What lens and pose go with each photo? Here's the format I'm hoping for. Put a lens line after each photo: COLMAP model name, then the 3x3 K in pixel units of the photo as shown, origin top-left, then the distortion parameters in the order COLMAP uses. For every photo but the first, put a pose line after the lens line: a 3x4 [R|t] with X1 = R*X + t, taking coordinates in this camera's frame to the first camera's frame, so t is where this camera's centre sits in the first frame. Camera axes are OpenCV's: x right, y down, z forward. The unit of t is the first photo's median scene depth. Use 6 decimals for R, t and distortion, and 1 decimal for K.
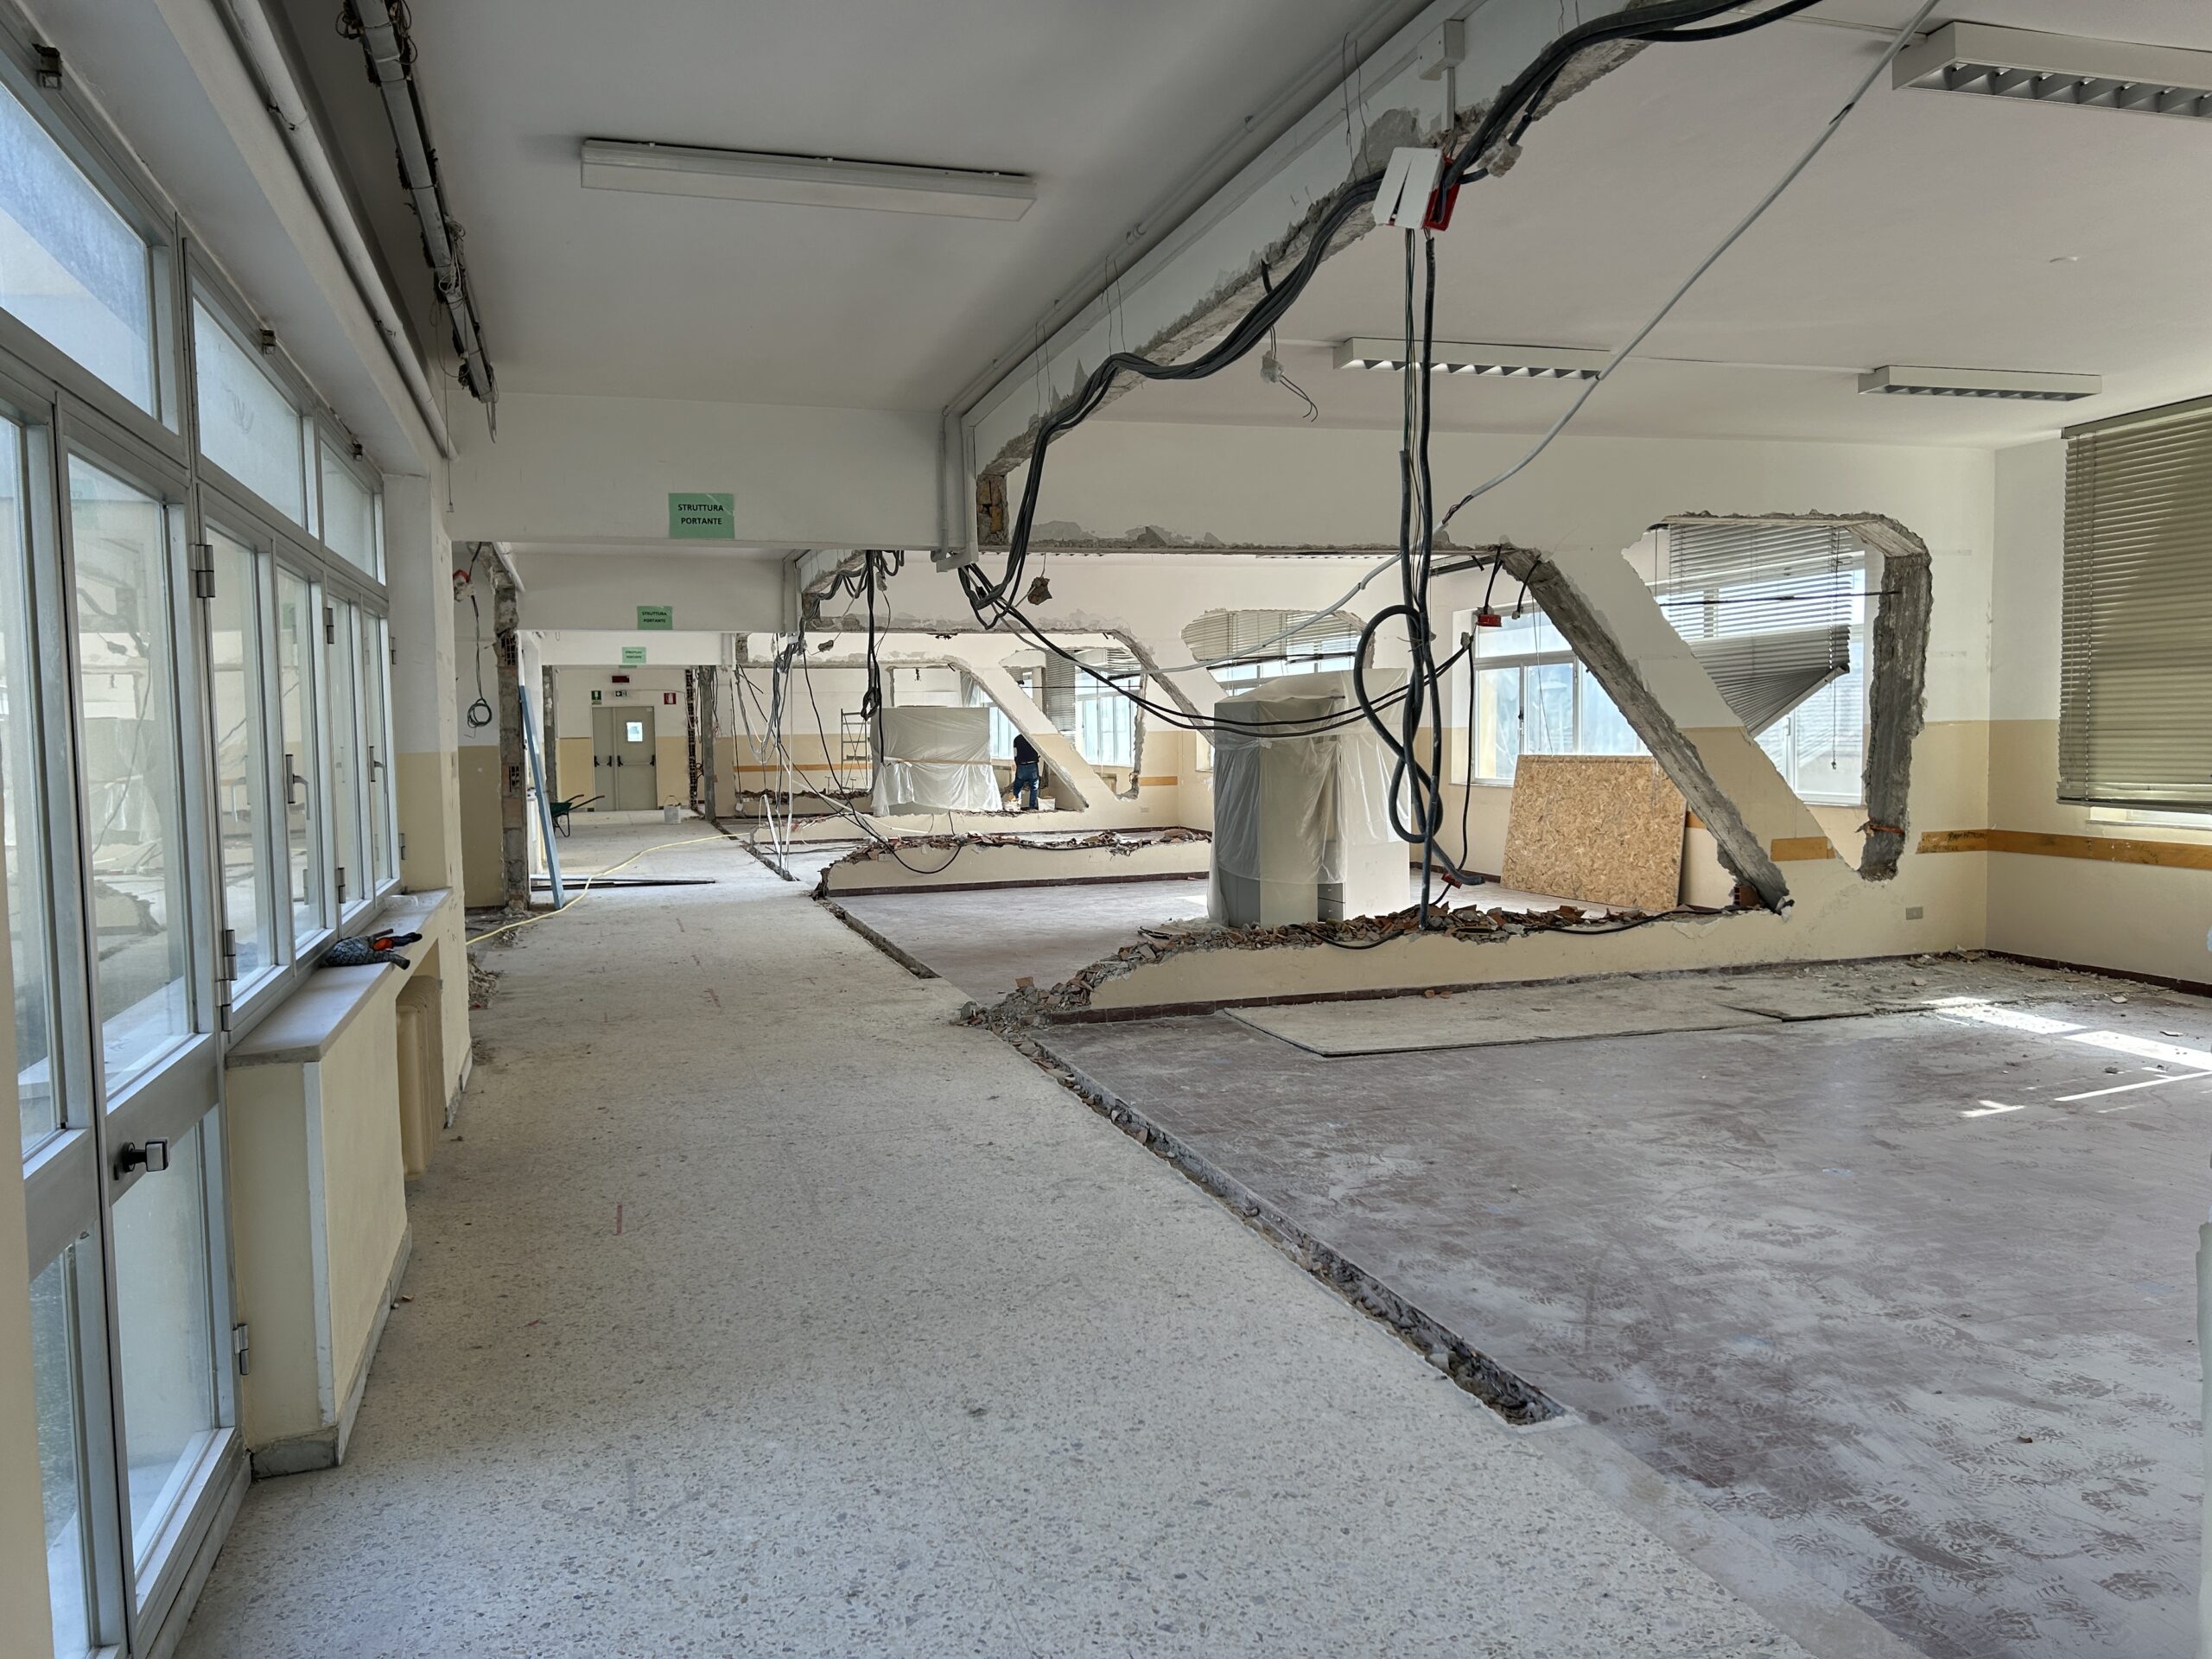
lens RADIAL K [[1661.8, 0, 1106.0], [0, 1661.8, 829.5], [0, 0, 1]] dist [0.052727, -0.055526]
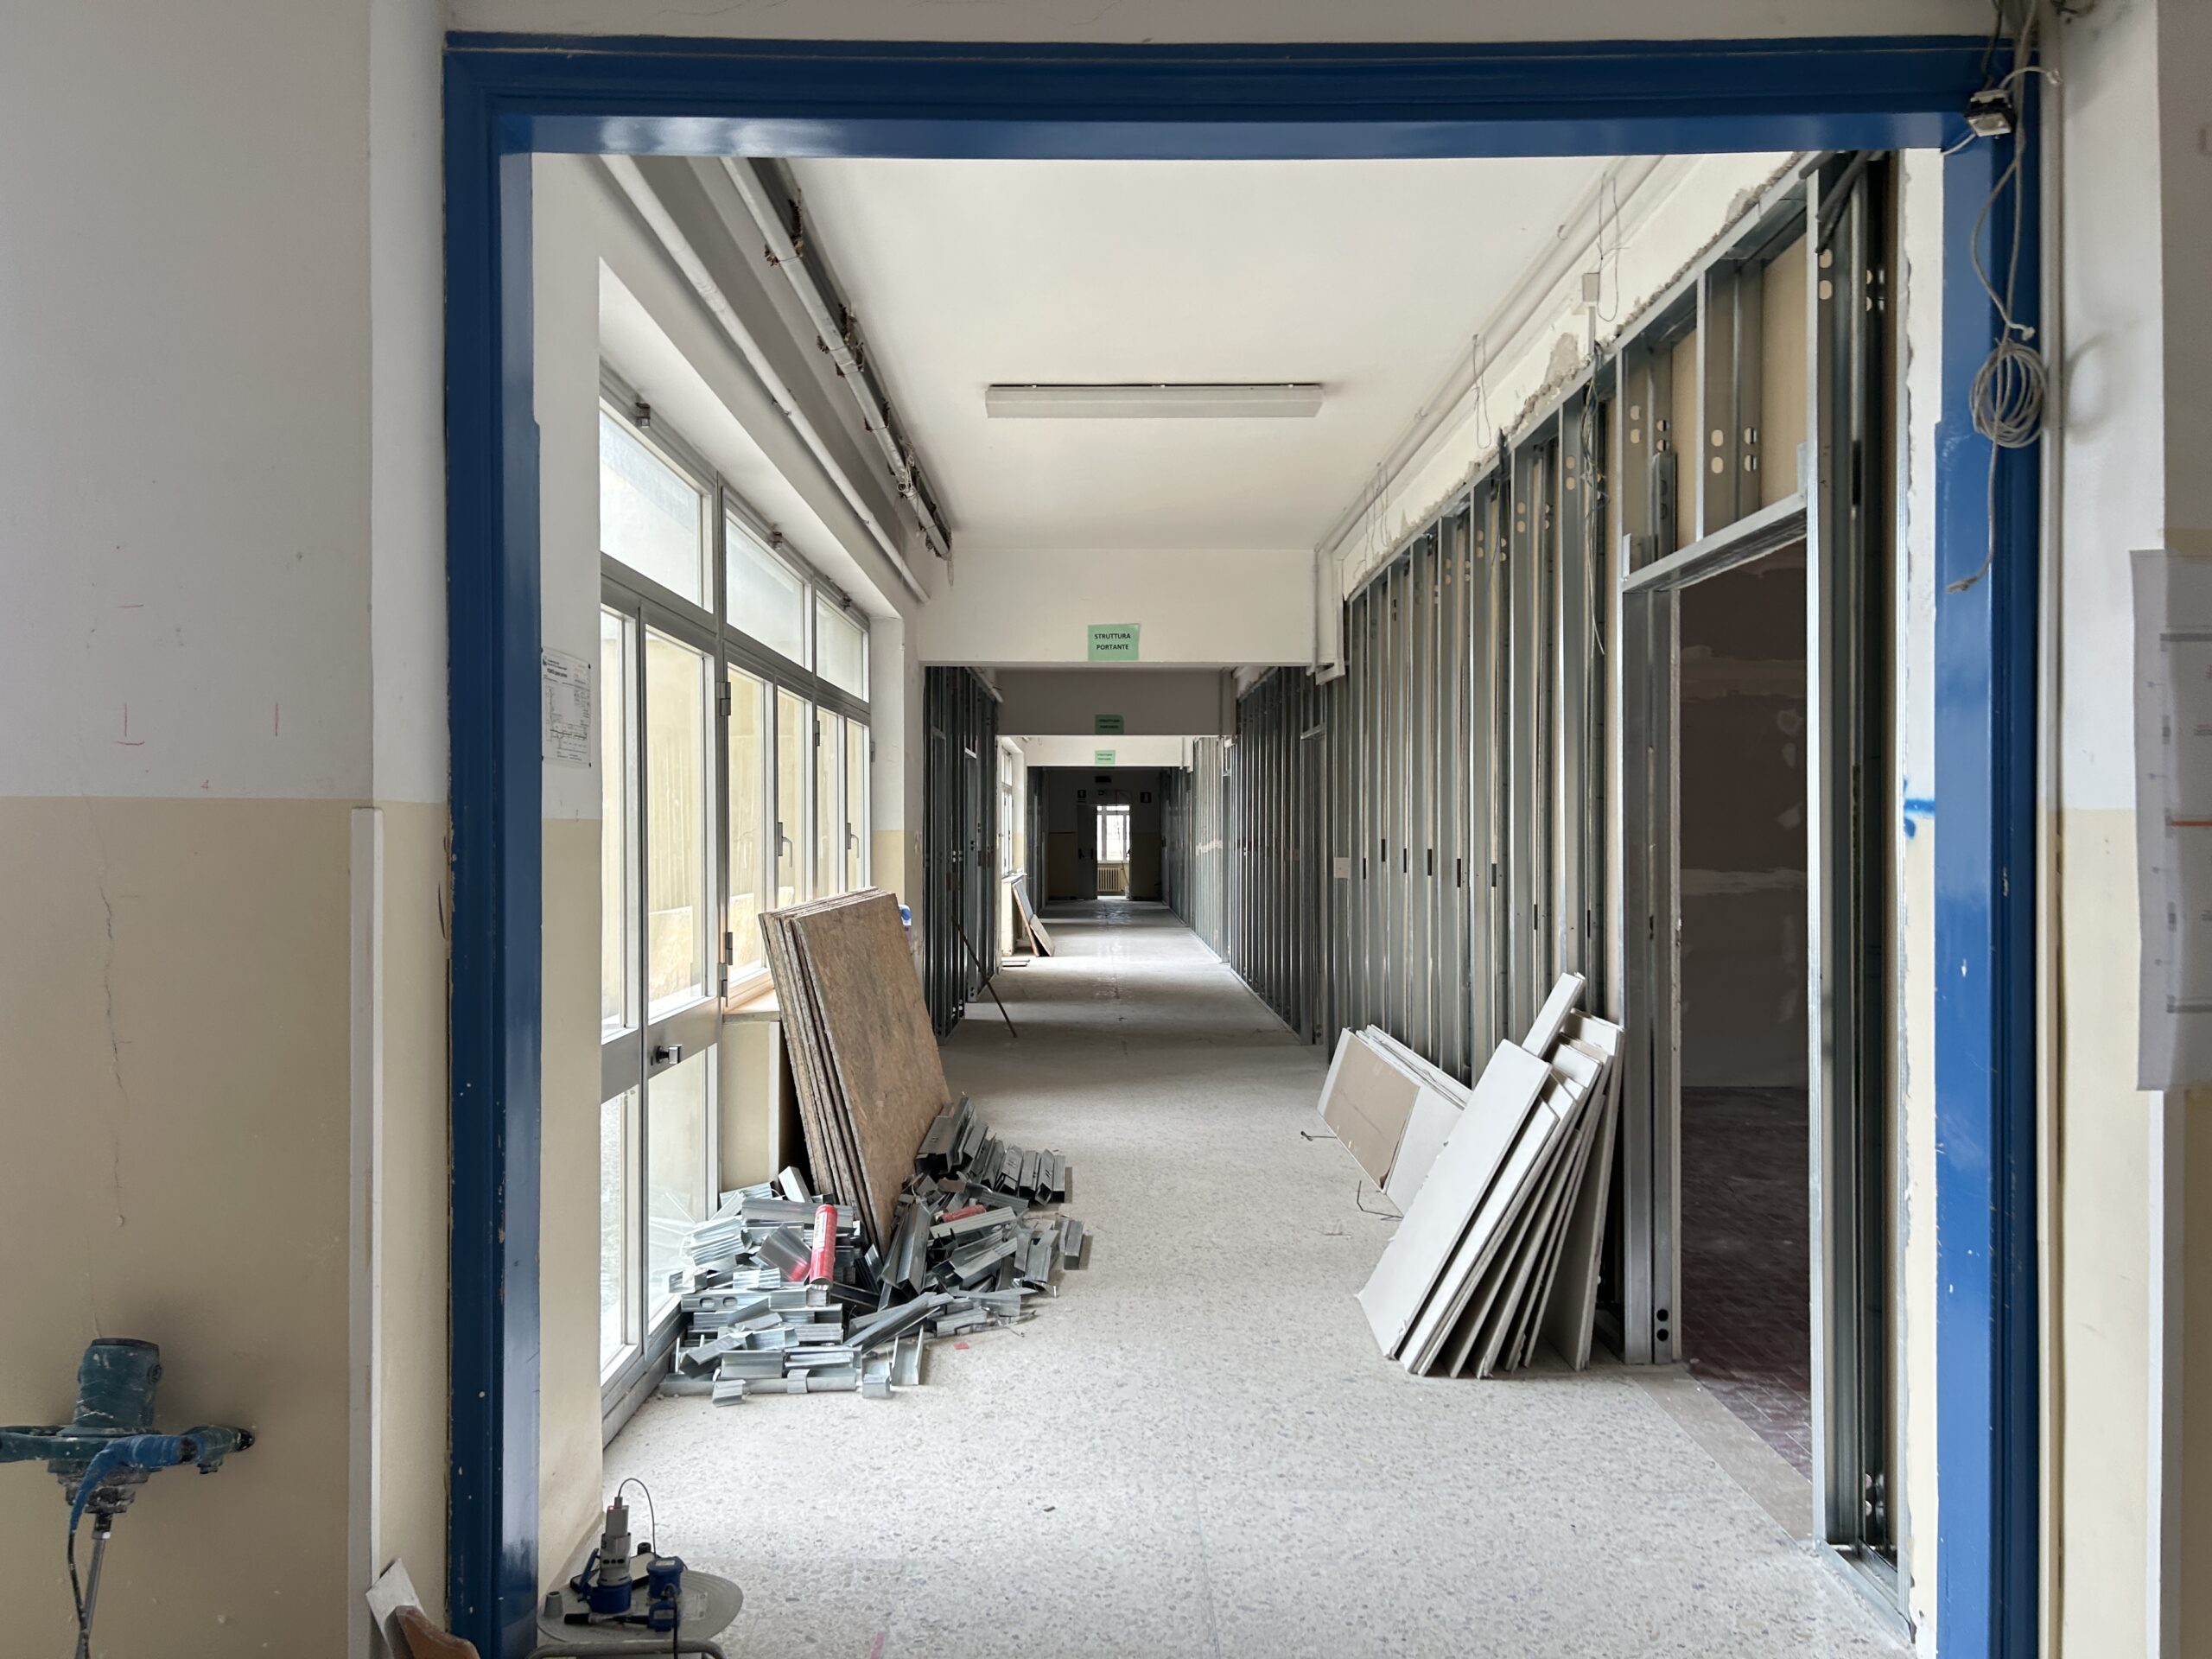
lens RADIAL K [[1661.8, 0, 1106.0], [0, 1661.8, 829.5], [0, 0, 1]] dist [0.052727, -0.055526]
pose [[0.957168, 0.015839, -0.289101, 0.241987], [-0.033806, 0.997787, -0.057261, 0.042302], [0.287554, 0.064582, 0.955585, -0.355122]]
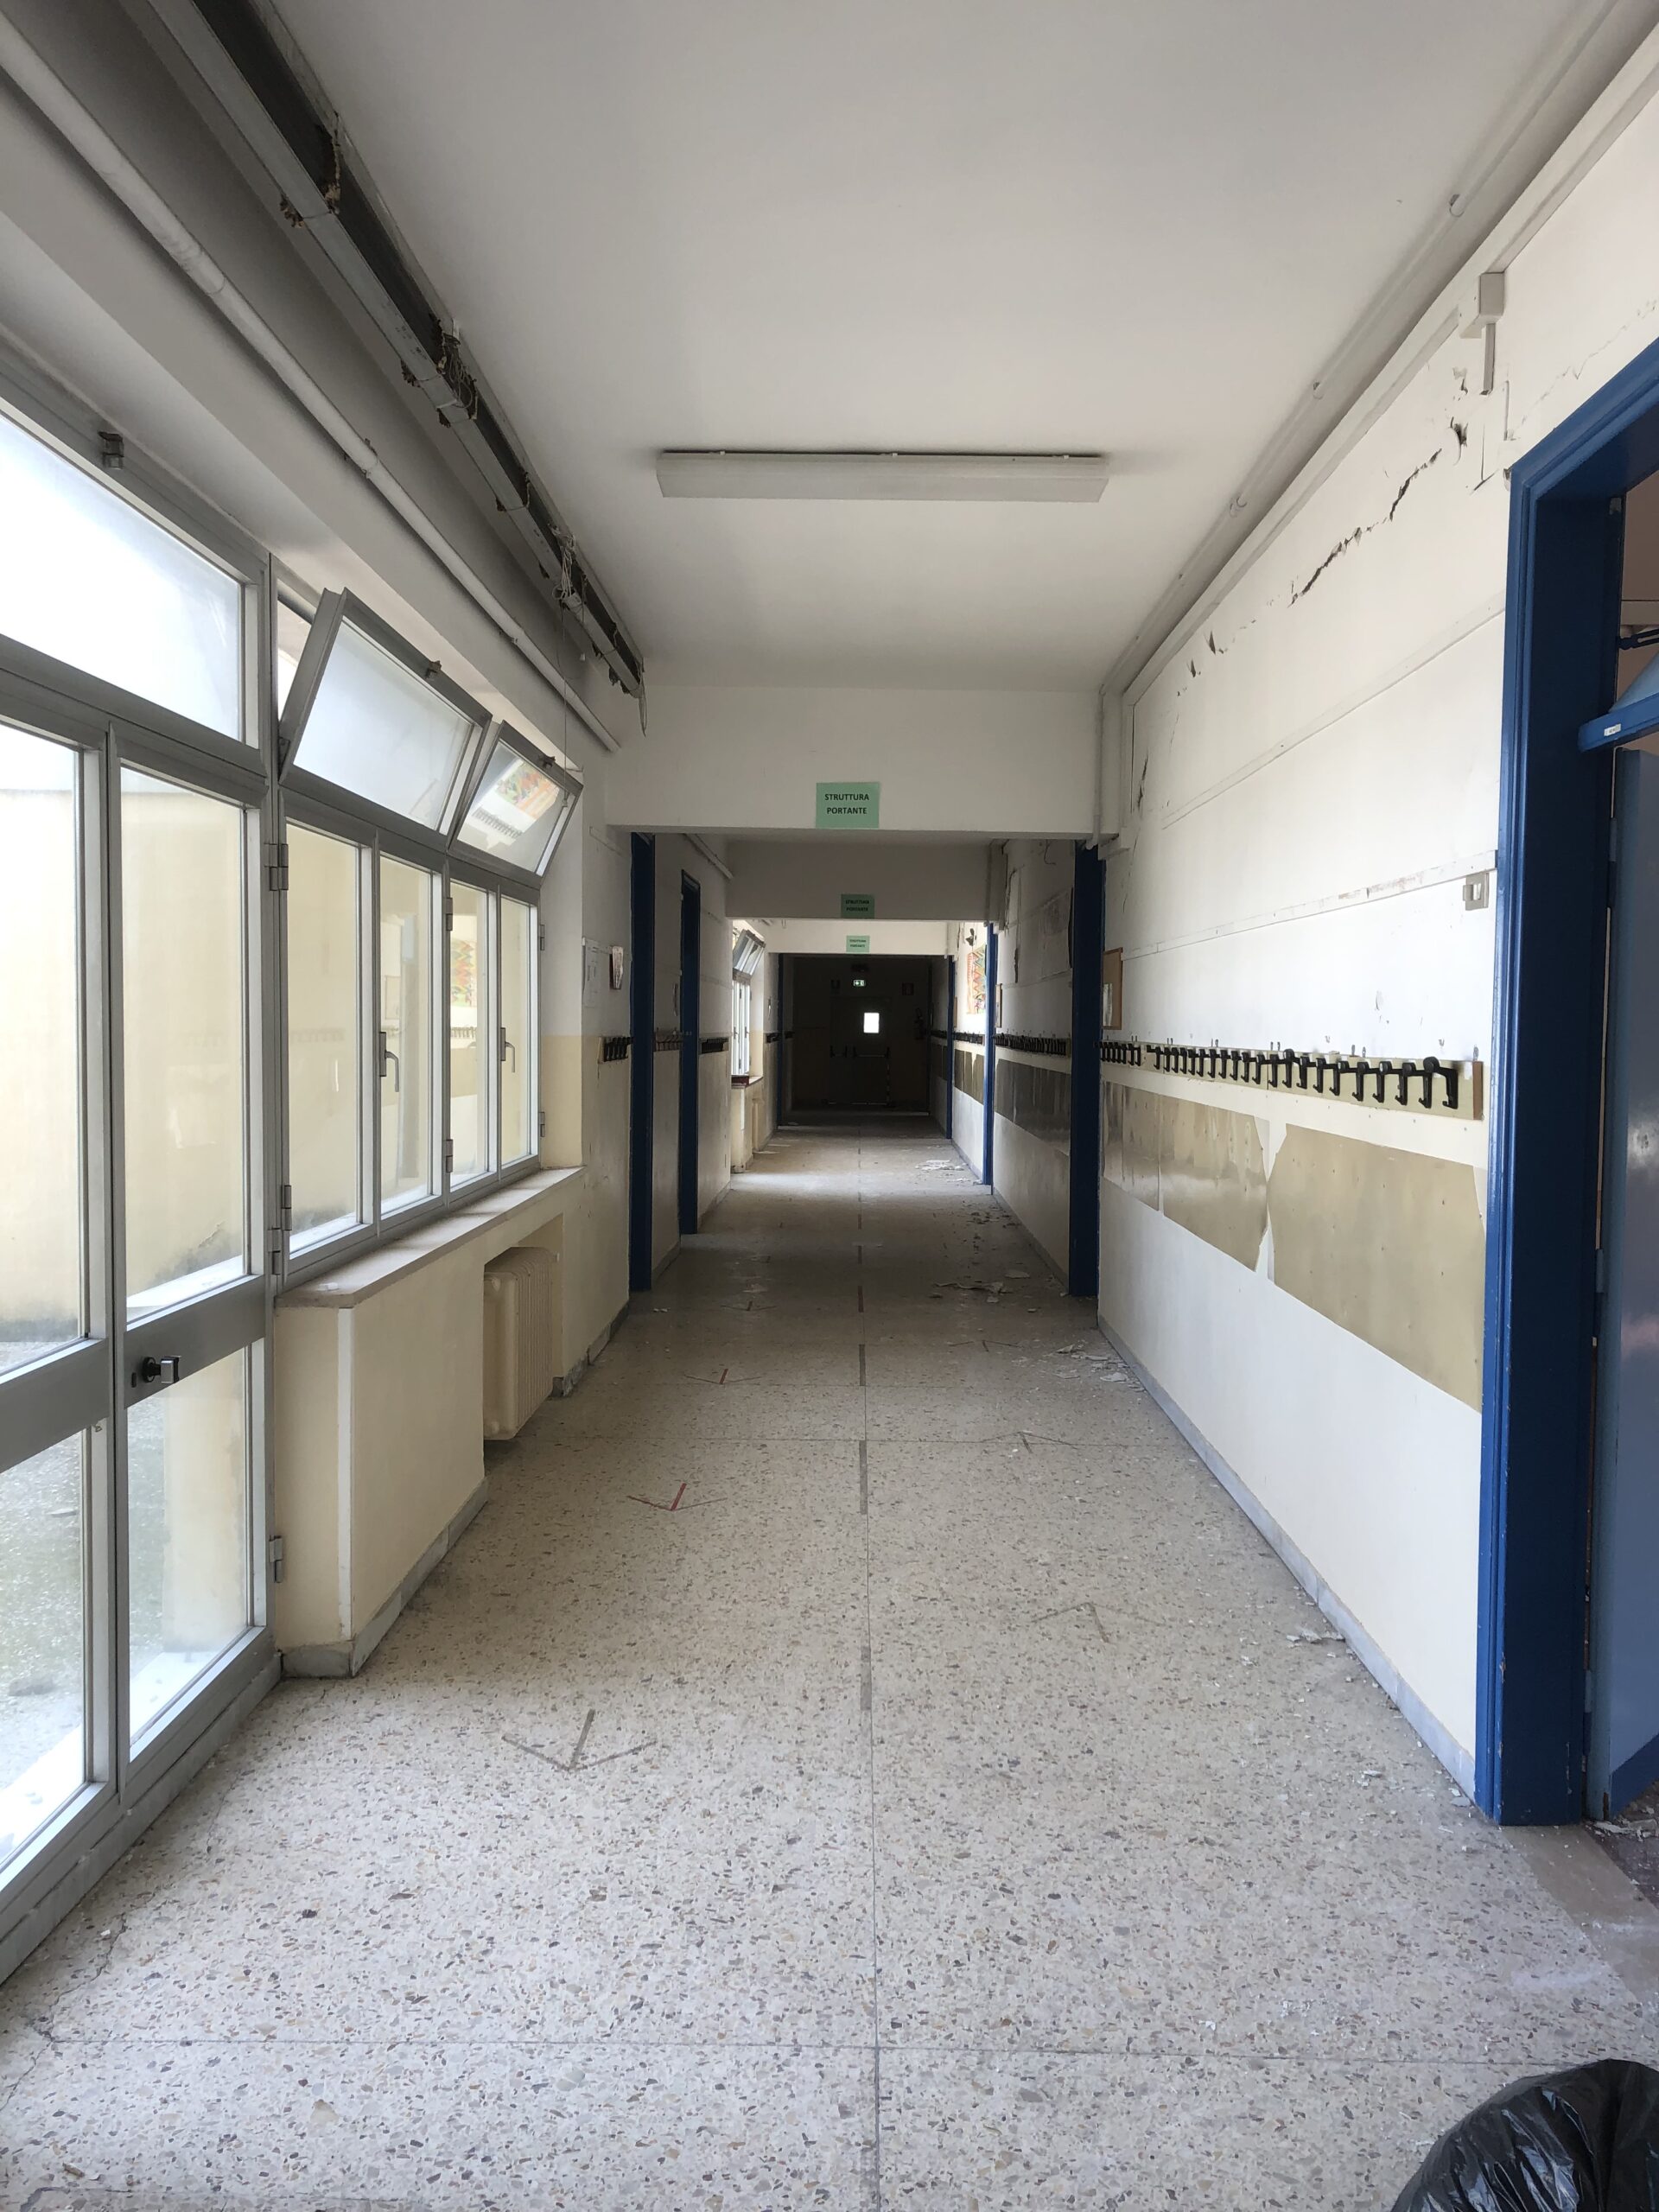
lens RADIAL K [[1818.7, 0, 849.5], [0, 1818.7, 1114.7], [0, 0, 1]] dist [-0.002597, 0.010433]
pose [[0.953386, 0.043746, -0.298566, 0.199558], [-0.047290, 0.998870, -0.004652, 0.000190], [0.298025, 0.018555, 0.954378, -0.050809]]
